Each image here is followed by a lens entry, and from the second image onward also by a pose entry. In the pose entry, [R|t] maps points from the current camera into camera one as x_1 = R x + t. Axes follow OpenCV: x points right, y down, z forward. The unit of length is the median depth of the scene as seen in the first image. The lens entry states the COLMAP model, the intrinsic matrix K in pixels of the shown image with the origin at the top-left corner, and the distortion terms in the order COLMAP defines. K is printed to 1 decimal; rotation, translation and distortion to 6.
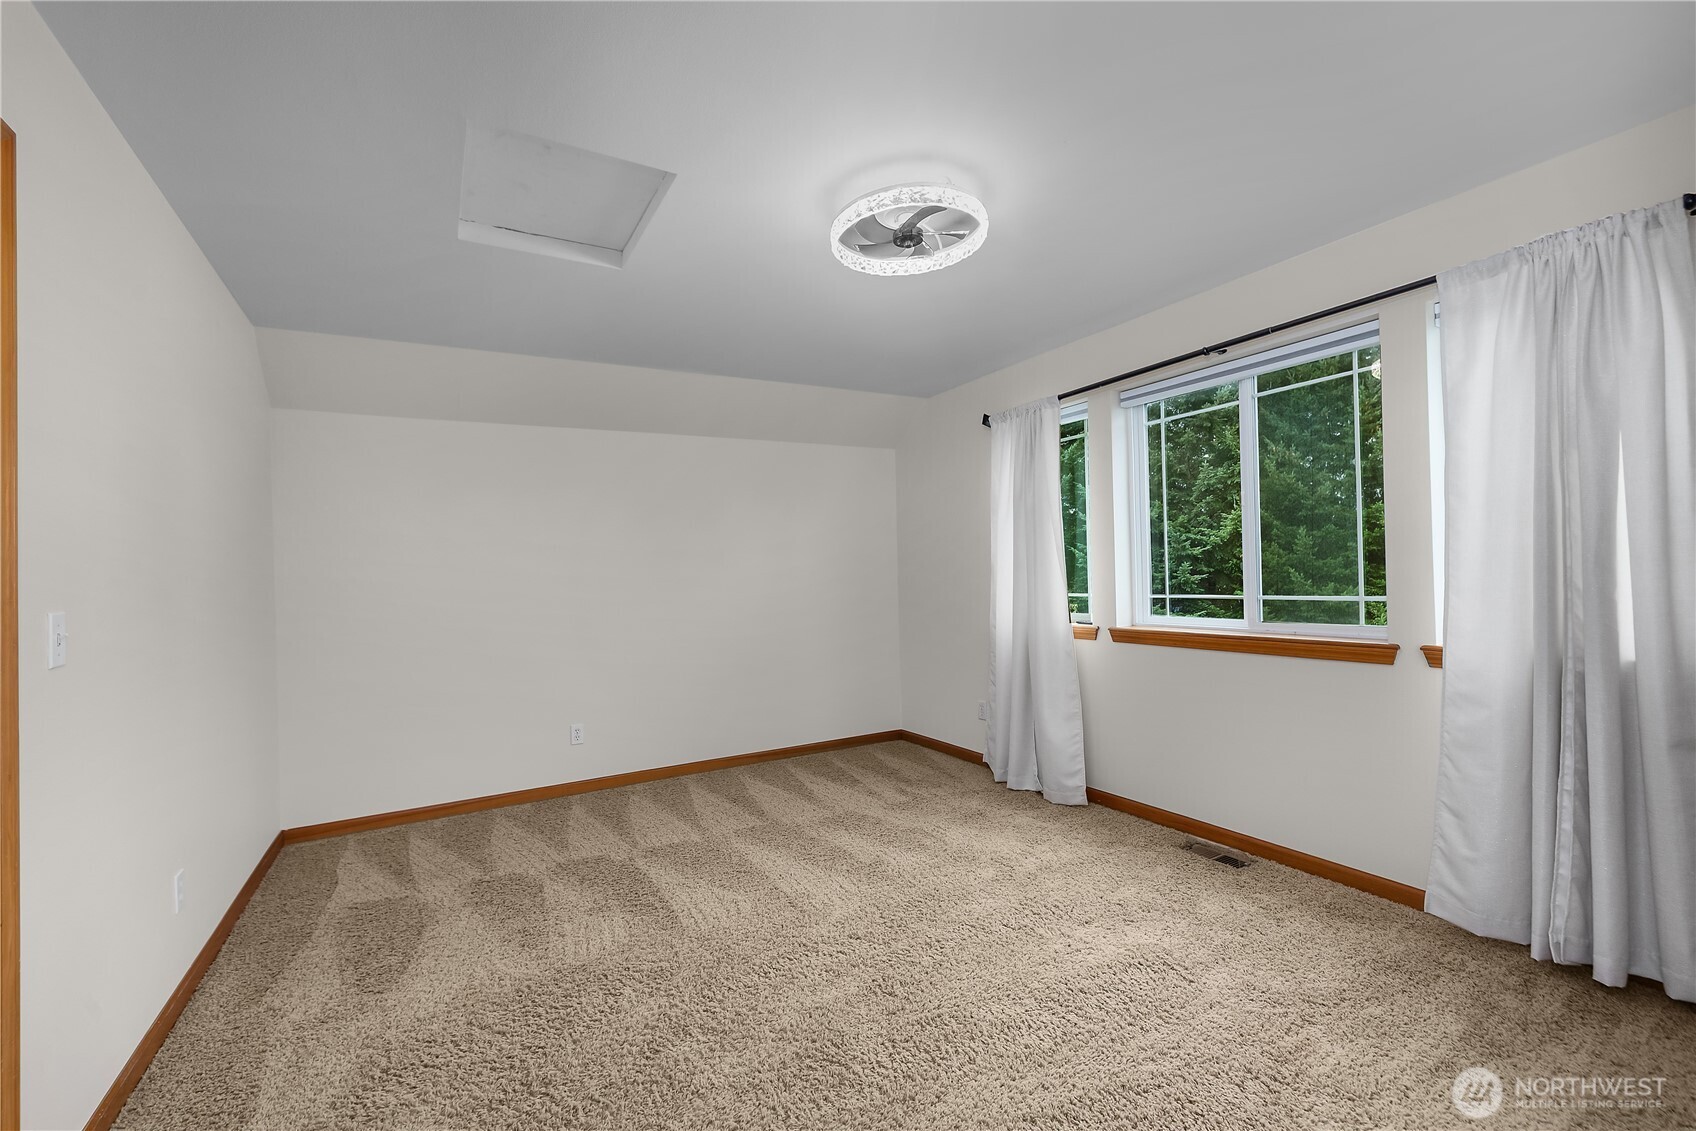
lens RADIAL K [[734.7, 0, 844.8], [0, 734.7, 568.4], [0, 0, 1]] dist [0.000717, -0.000205]
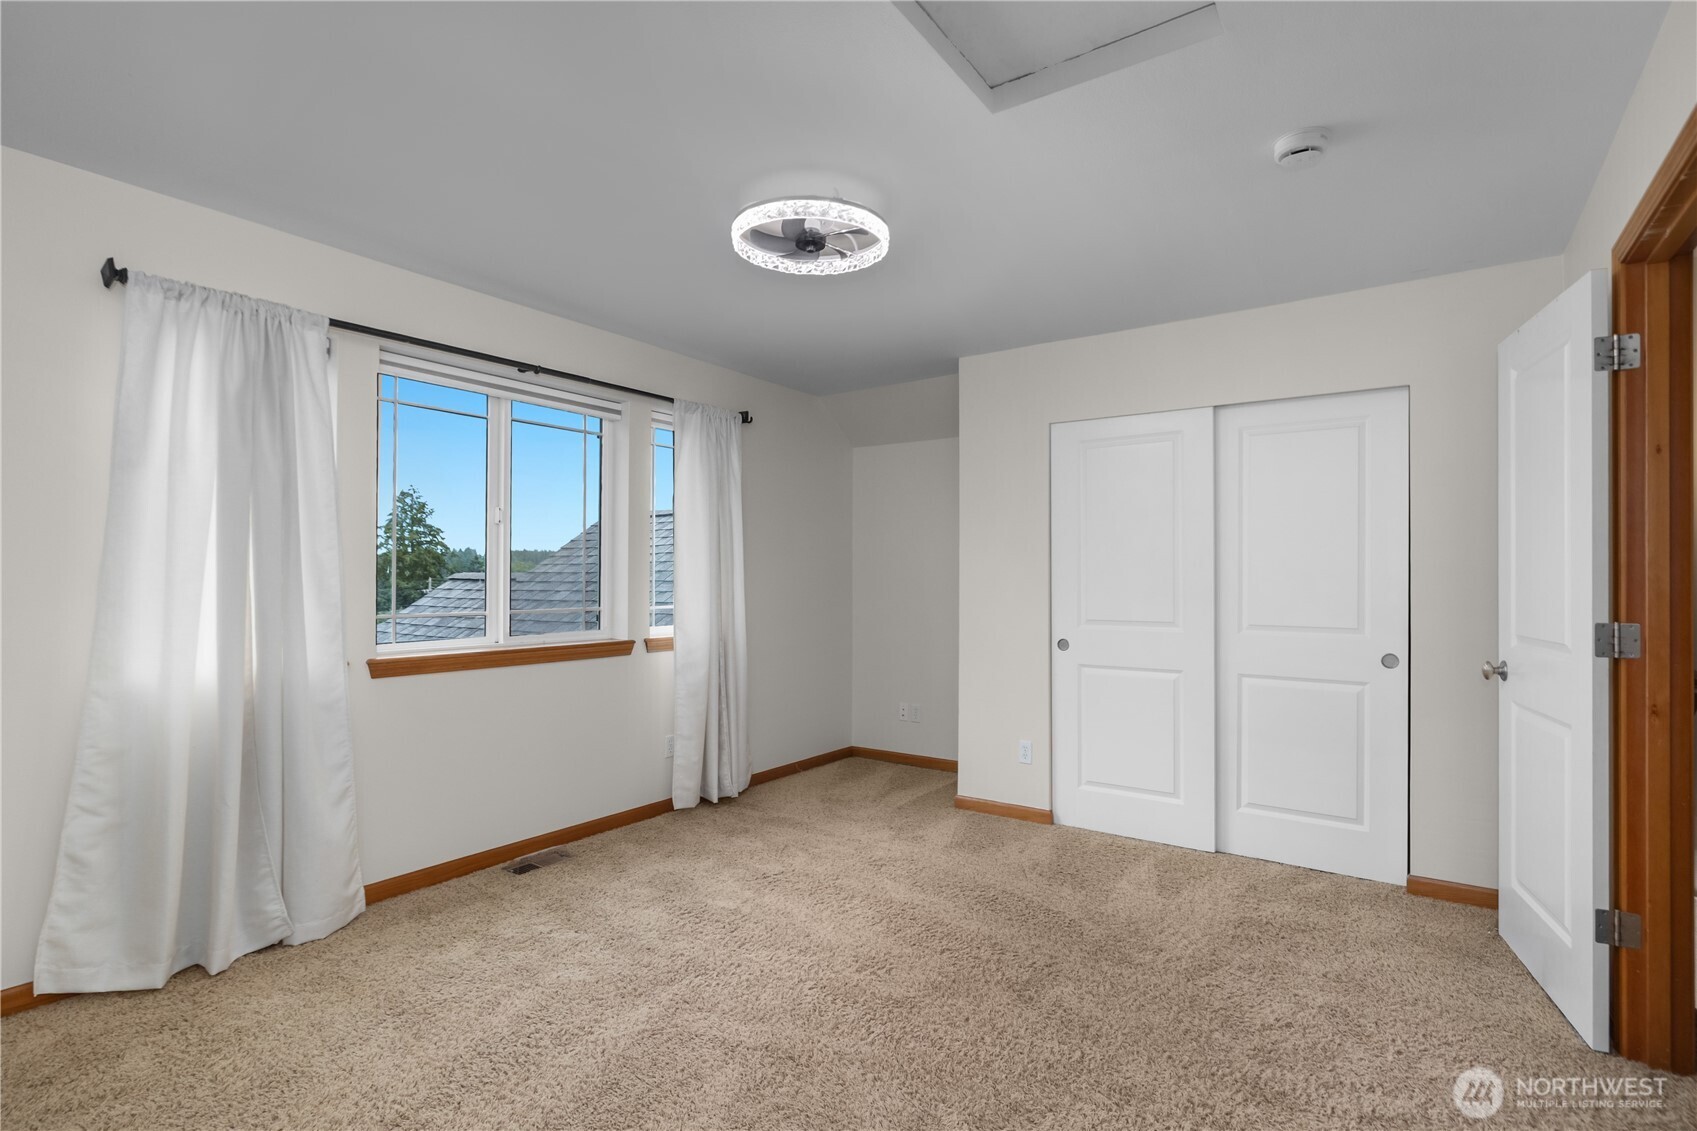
lens RADIAL K [[835.3, 0, 806.0], [0, 835.3, 568.2], [0, 0, 1]] dist [-0.002914, 0.000160]
pose [[-0.408668, 0.032174, 0.912116, -0.731654], [-0.004252, 0.999301, -0.037154, 0.021477], [-0.912673, -0.019061, -0.408245, 1.164084]]
